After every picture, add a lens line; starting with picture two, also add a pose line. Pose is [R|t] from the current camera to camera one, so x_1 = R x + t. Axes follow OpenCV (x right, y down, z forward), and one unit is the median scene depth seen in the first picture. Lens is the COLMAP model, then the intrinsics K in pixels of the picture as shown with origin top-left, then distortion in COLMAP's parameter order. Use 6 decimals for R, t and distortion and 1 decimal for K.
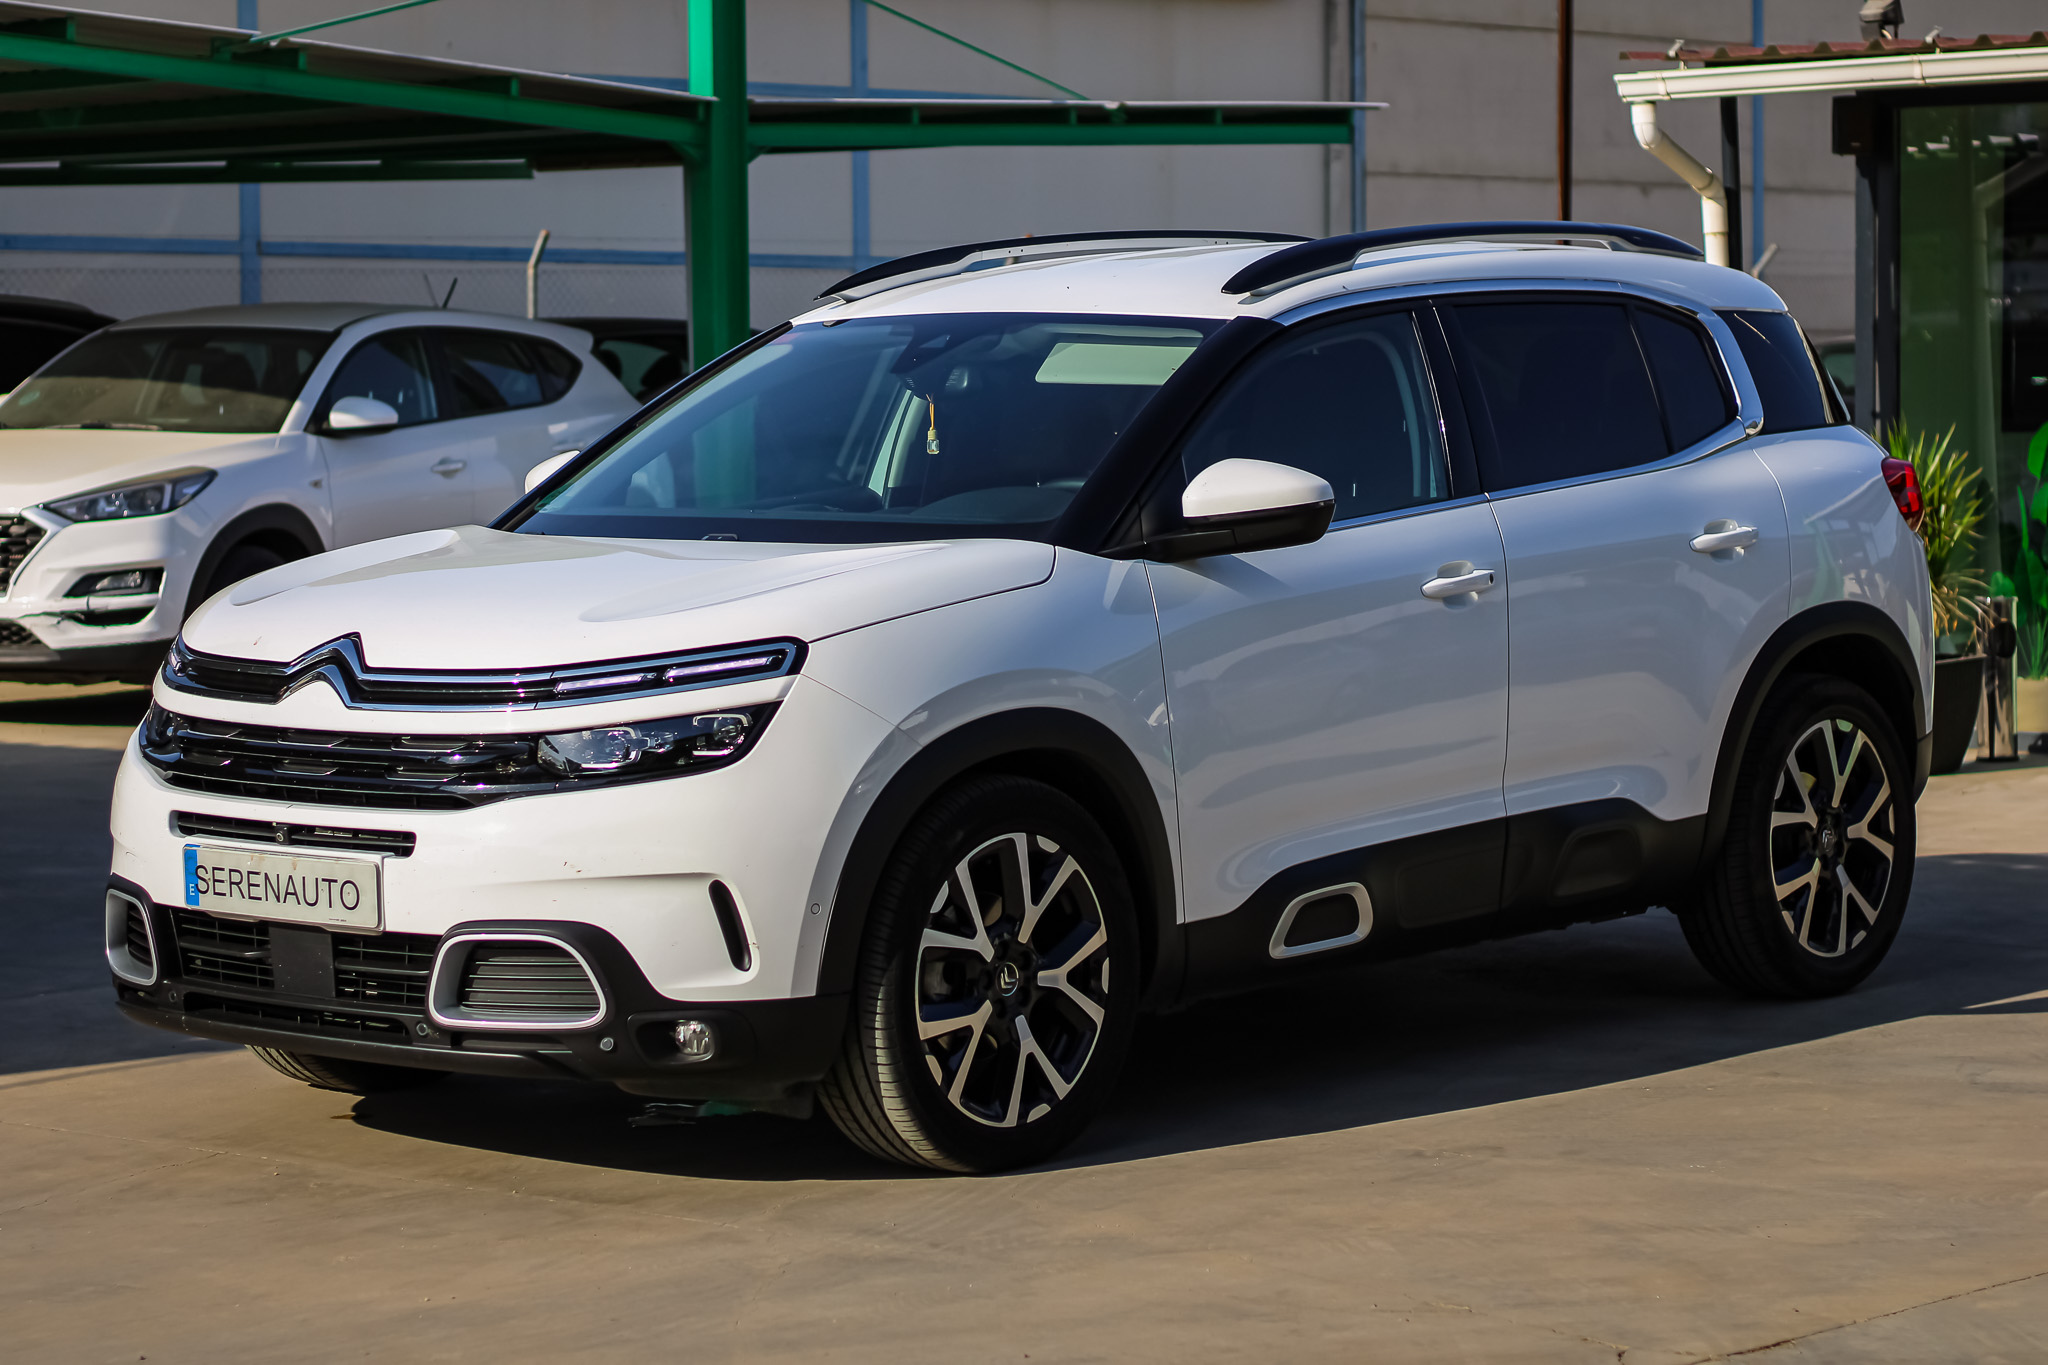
lens RADIAL K [[5179.8, 0, 1024.0], [0, 5179.8, 682.5], [0, 0, 1]] dist [-0.150481, -0.200071]
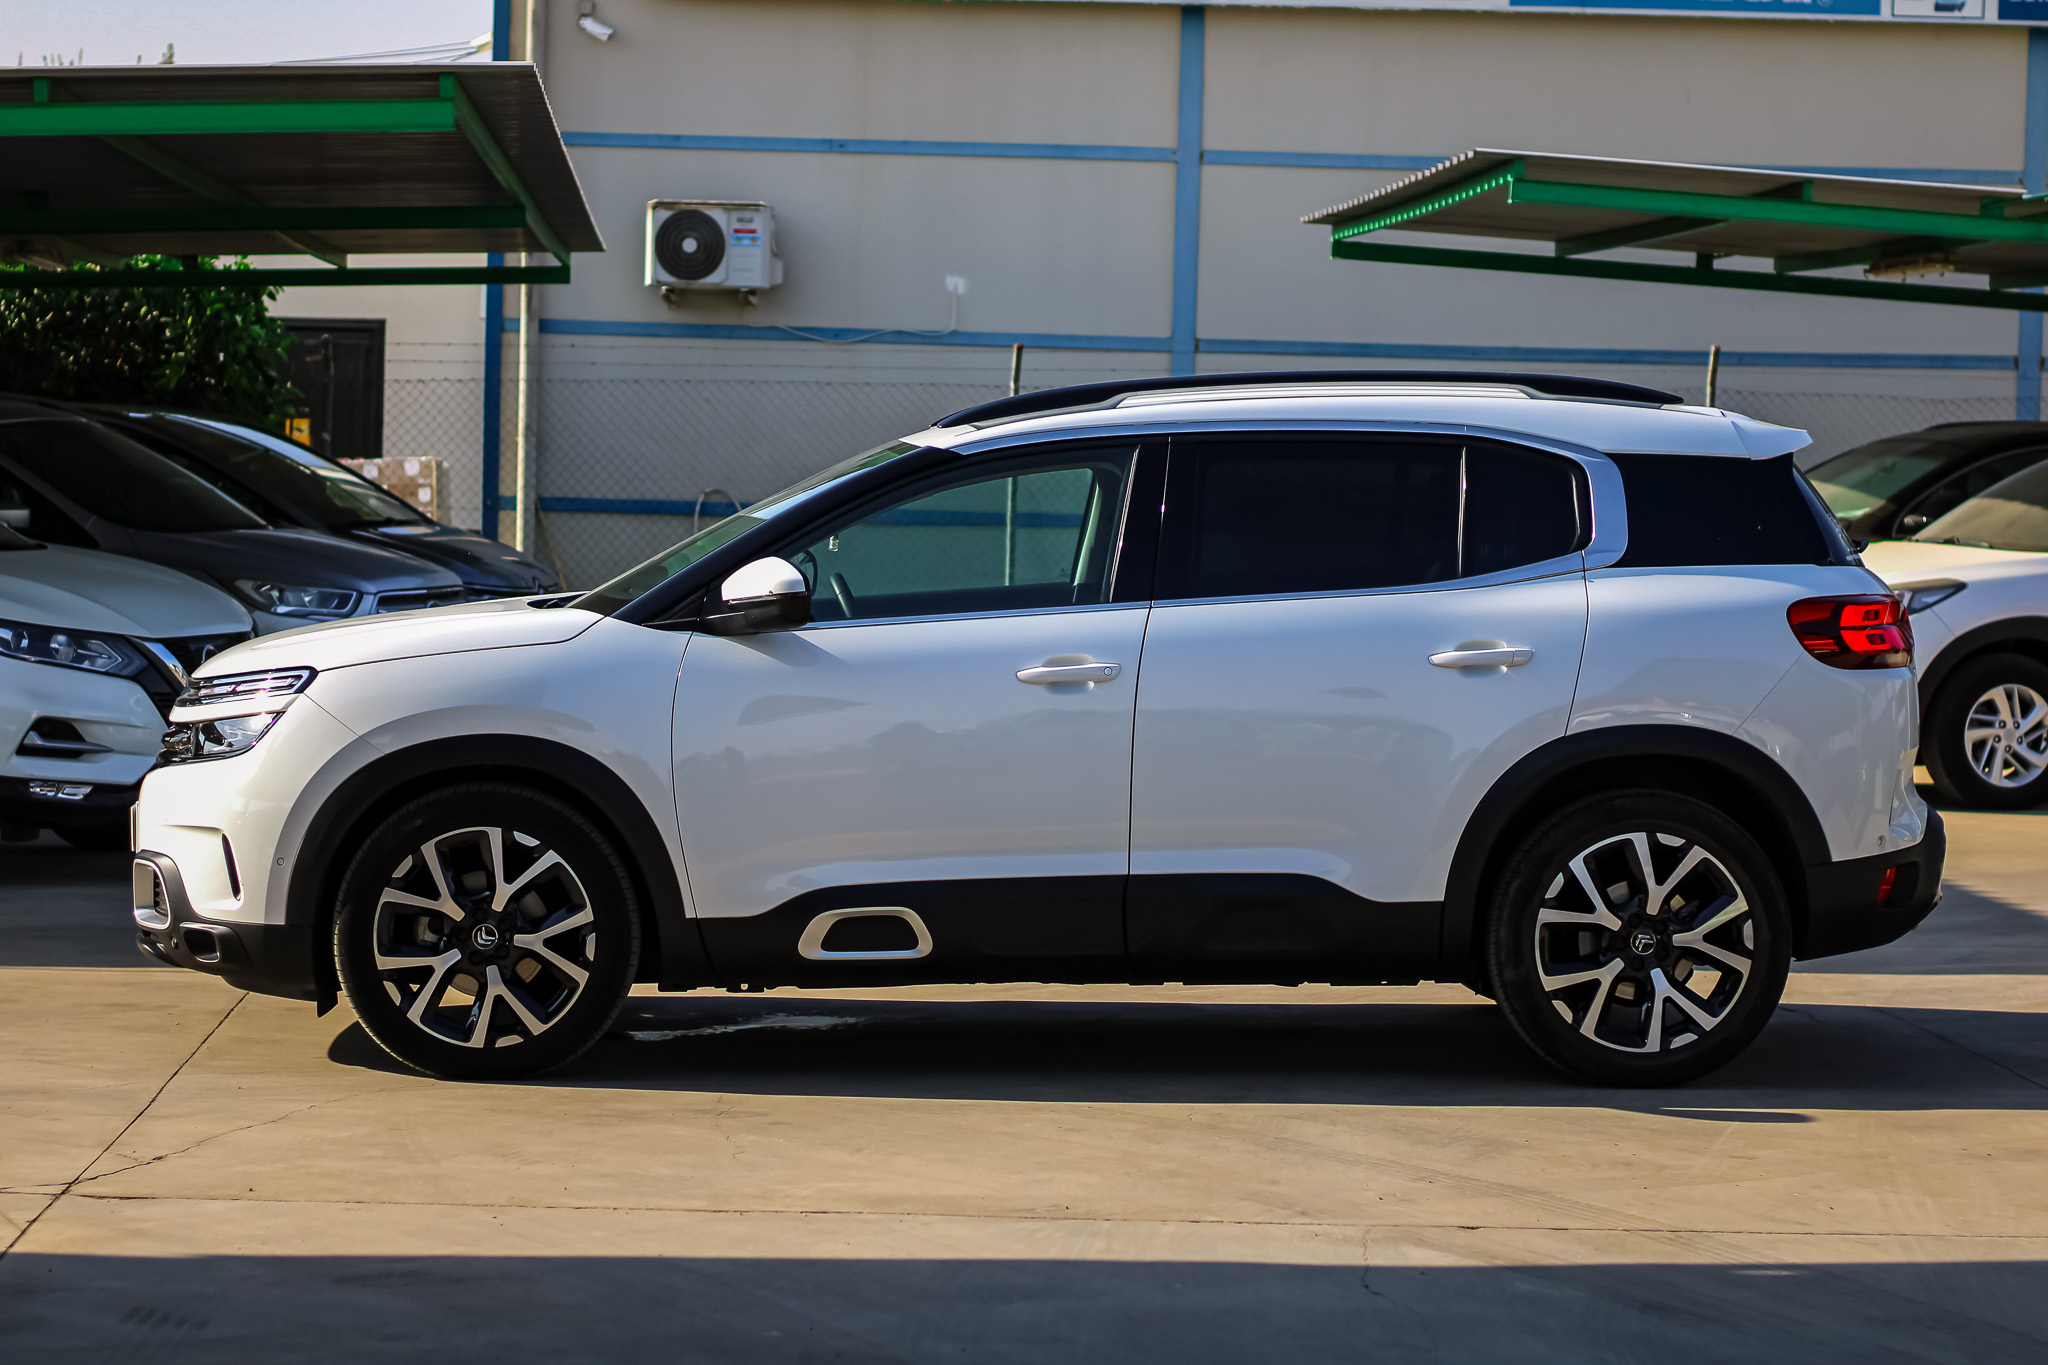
lens RADIAL K [[5052.9, 0, 968.7], [0, 5052.9, 686.5], [0, 0, 1]] dist [-0.159973, -0.702845]
pose [[0.646793, 0.056437, -0.760574, 1.046431], [-0.072828, 0.997272, 0.012067, -0.031169], [0.759180, 0.047586, 0.649139, 0.247489]]
